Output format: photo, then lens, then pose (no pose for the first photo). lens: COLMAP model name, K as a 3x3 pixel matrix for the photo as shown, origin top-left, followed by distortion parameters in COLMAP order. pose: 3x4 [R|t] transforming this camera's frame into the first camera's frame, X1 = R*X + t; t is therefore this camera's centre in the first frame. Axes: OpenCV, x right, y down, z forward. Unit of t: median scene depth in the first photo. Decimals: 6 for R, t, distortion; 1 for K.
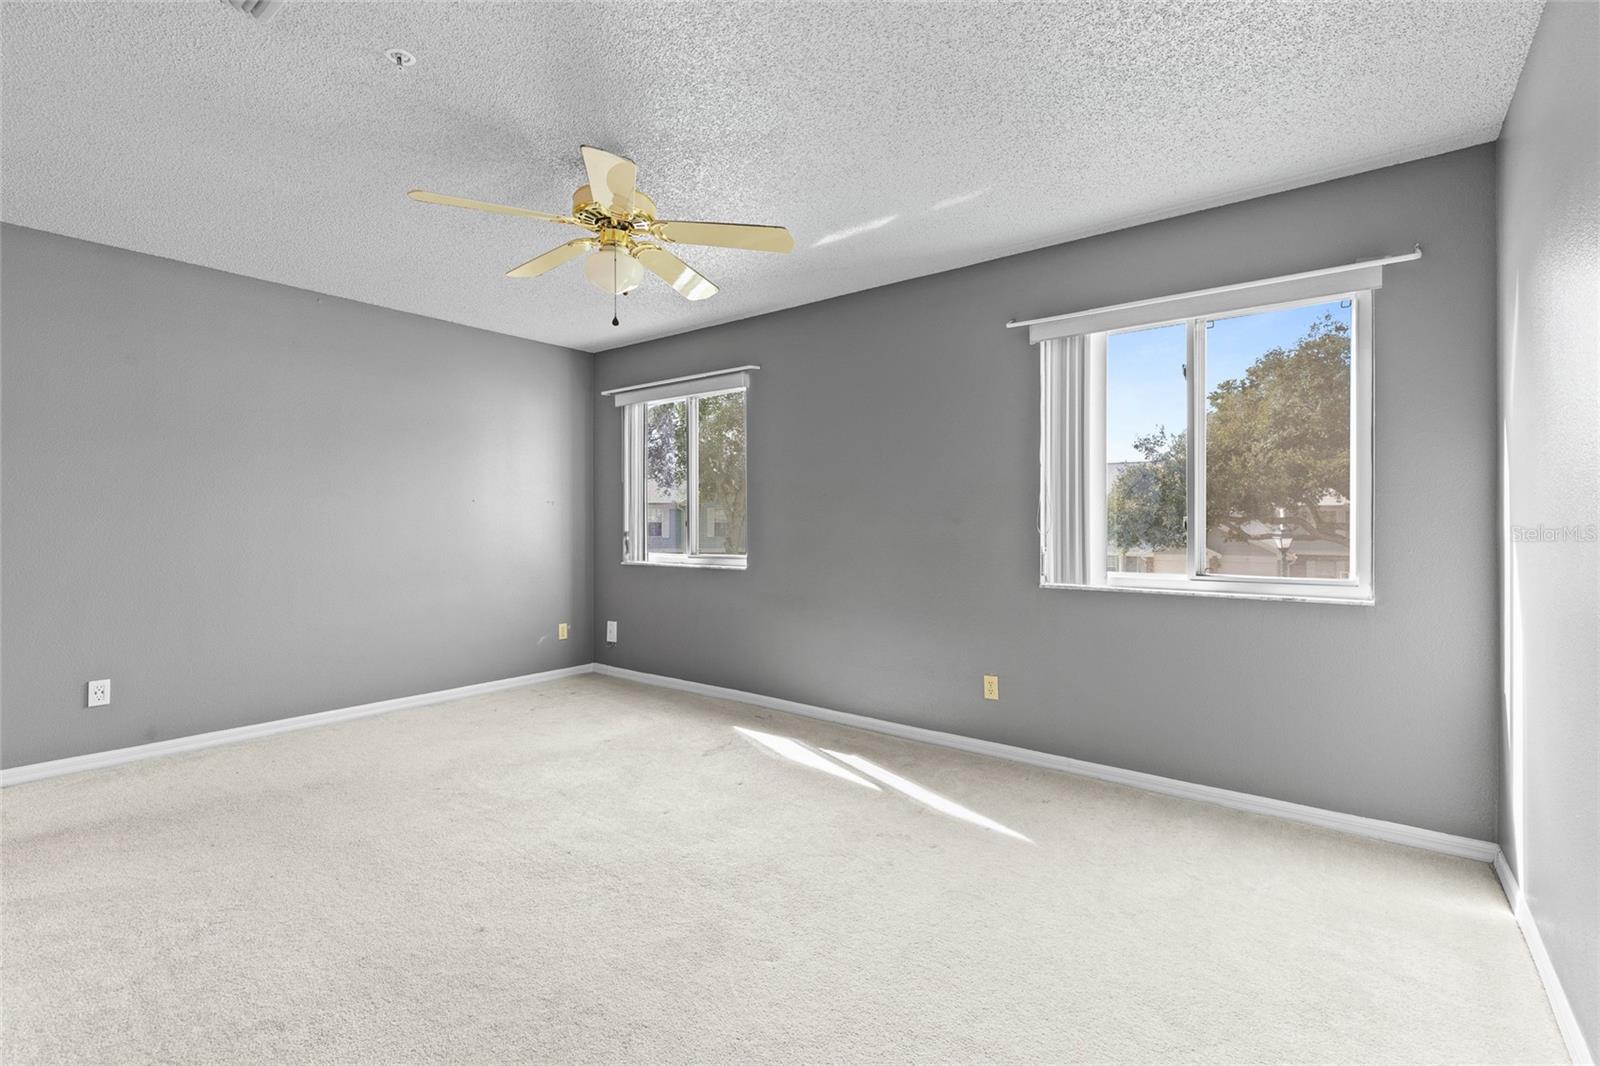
lens RADIAL K [[736.8, 0, 804.5], [0, 736.8, 526.3], [0, 0, 1]] dist [0.004609, 0.000121]
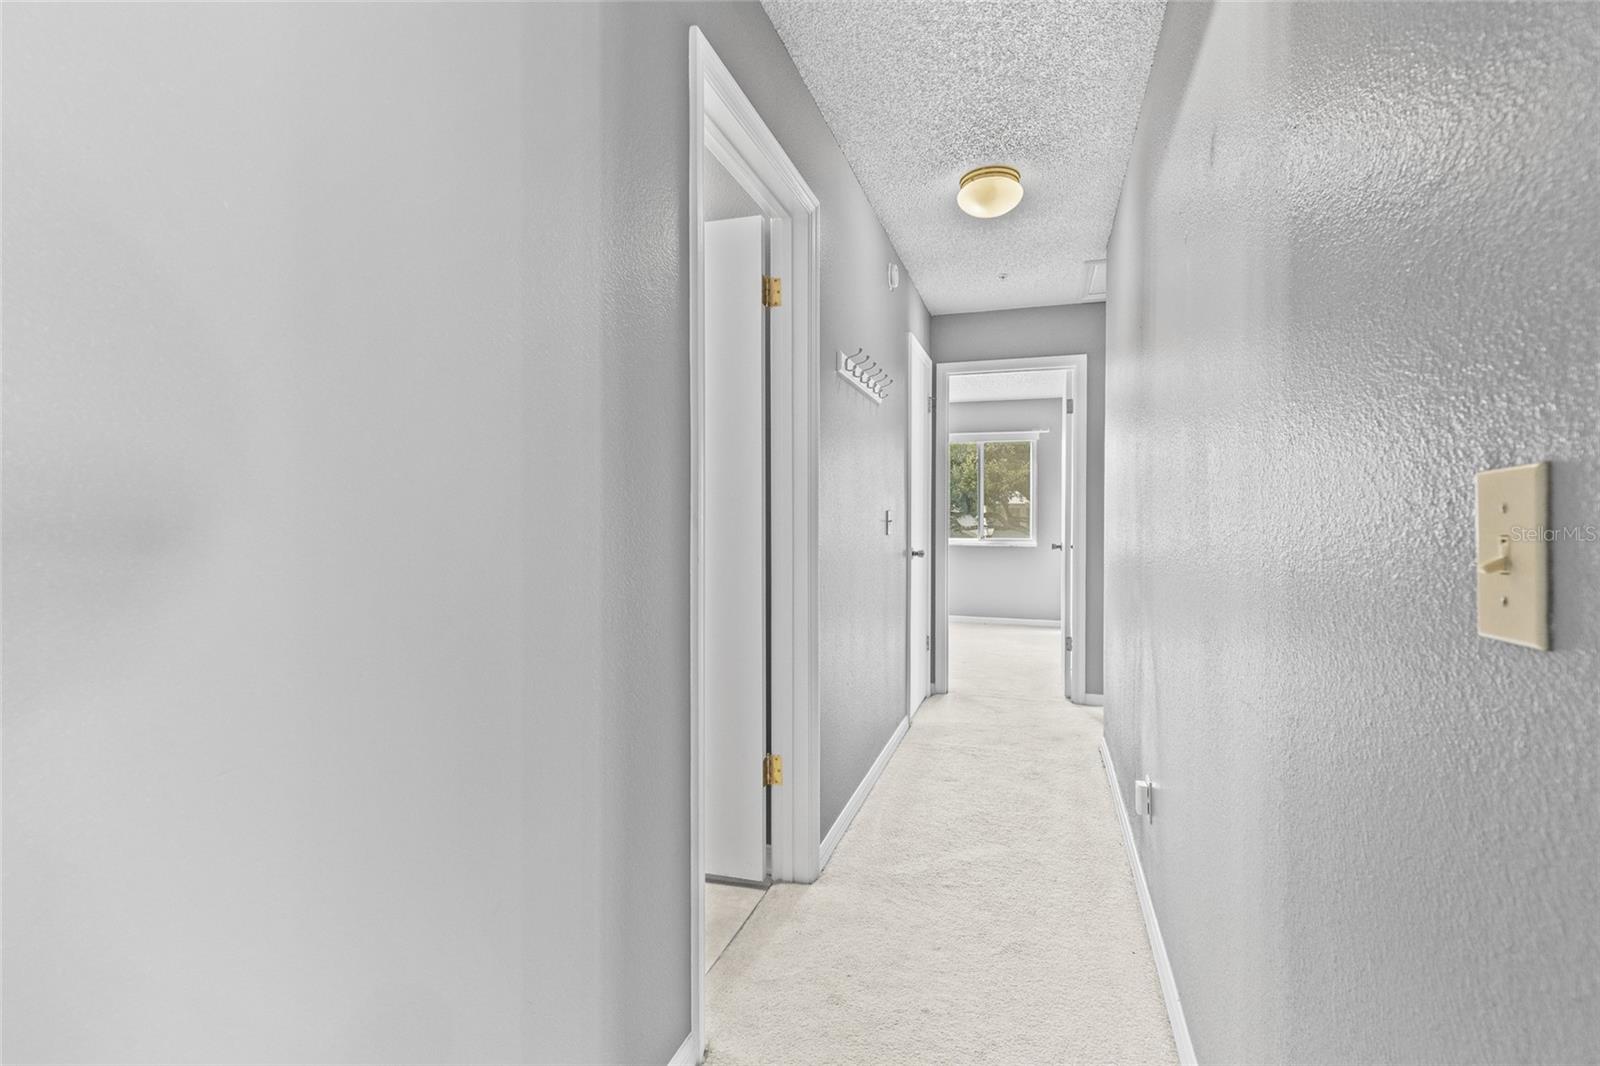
lens RADIAL K [[736.8, 0, 804.5], [0, 736.8, 526.3], [0, 0, 1]] dist [0.004609, 0.000121]
pose [[0.942568, -0.000878, 0.334013, -0.097761], [-0.002437, 0.999952, 0.009506, 0.000048], [-0.334005, -0.009774, 0.942521, -0.131757]]
